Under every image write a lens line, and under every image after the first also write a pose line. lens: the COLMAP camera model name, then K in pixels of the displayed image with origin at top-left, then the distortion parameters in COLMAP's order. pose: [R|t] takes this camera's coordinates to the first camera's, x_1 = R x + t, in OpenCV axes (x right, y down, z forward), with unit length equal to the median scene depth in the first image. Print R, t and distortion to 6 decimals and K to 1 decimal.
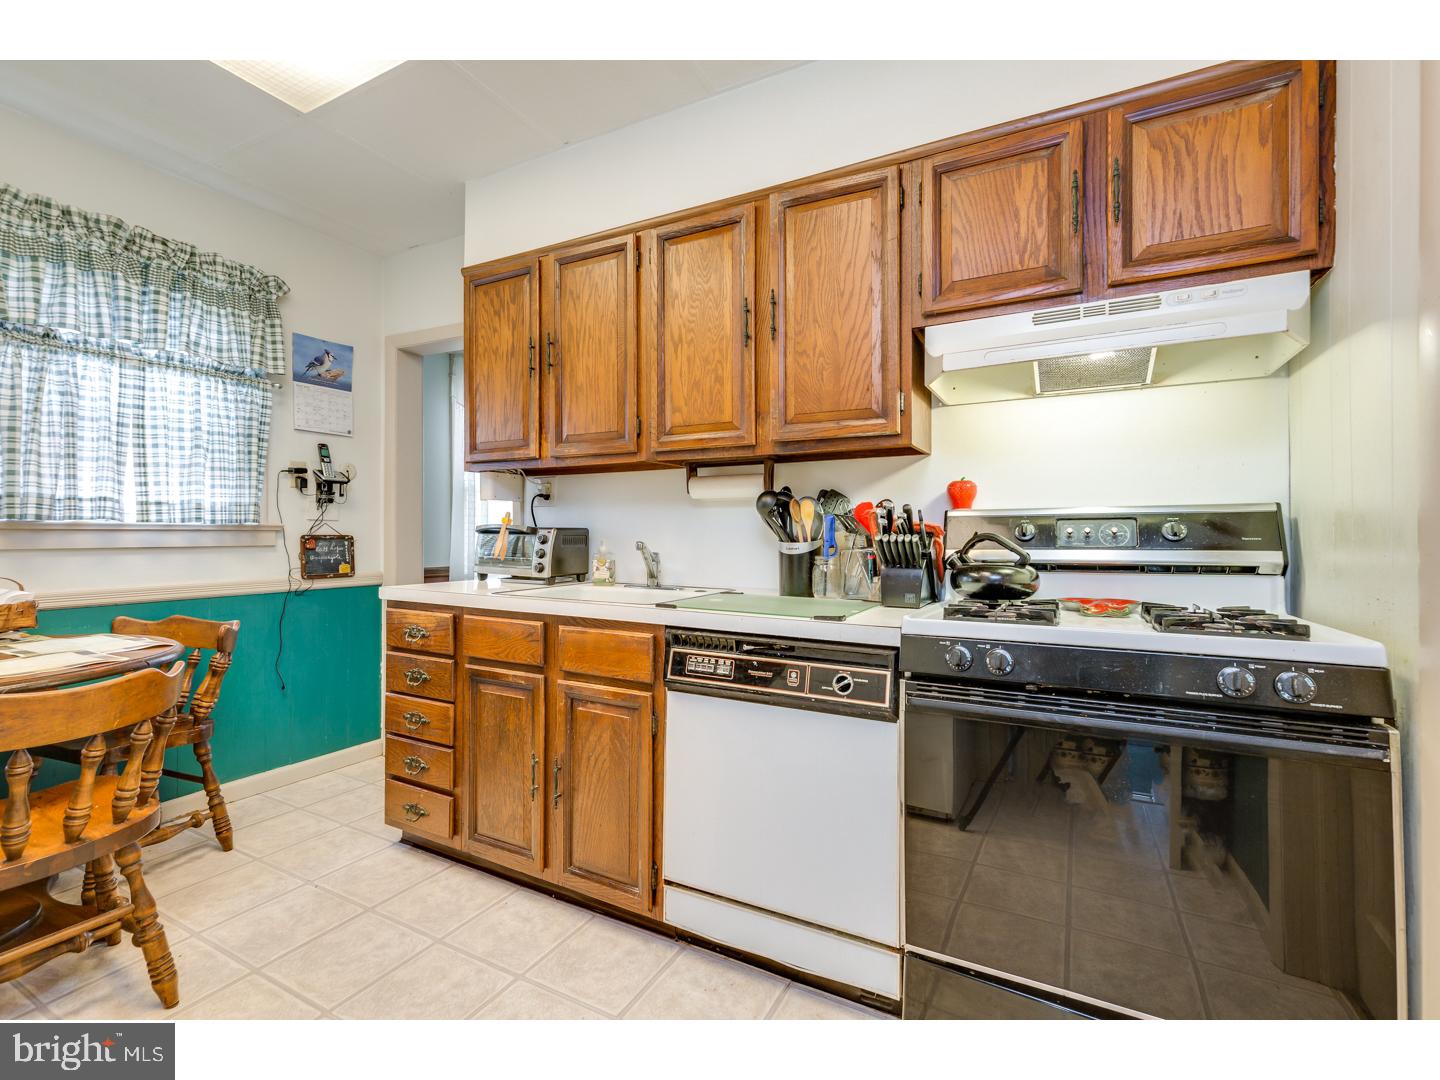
lens RADIAL K [[655.4, 0, 720.0], [0, 655.4, 540.0], [0, 0, 1]] dist [0.000237, 0.000006]
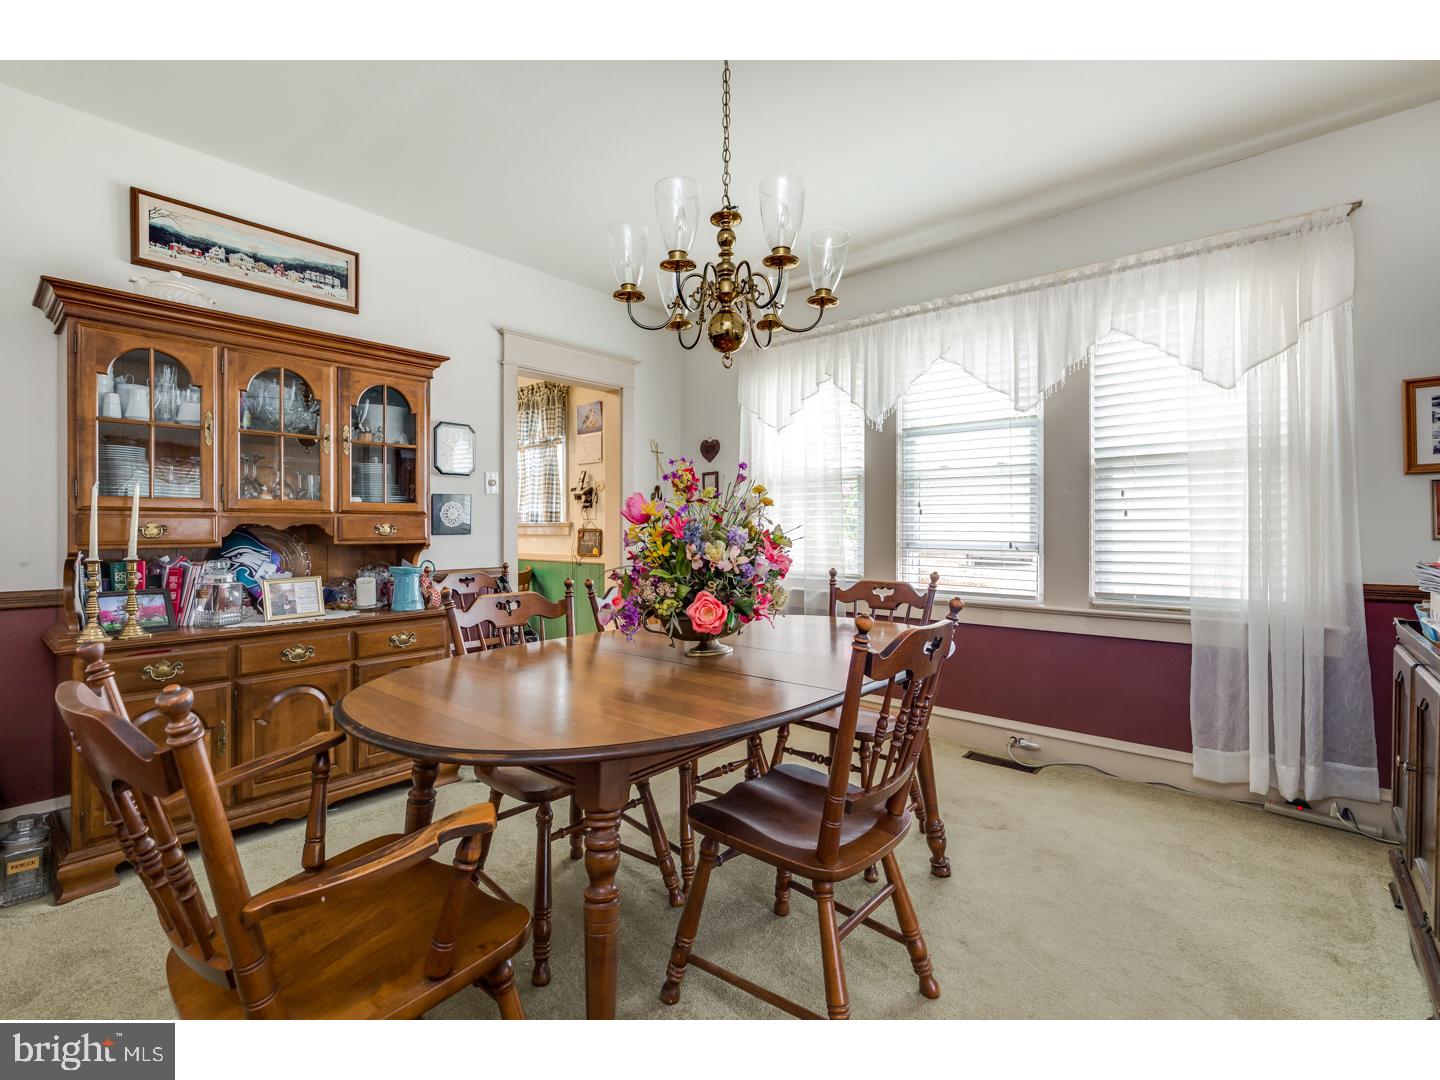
lens RADIAL K [[655.4, 0, 720.0], [0, 655.4, 540.0], [0, 0, 1]] dist [0.000237, 0.000006]
pose [[-0.207322, 0.011193, -0.978209, 0.875349], [-0.001152, 0.999931, 0.011686, 0.000781], [0.978272, 0.003549, -0.207295, 1.665564]]
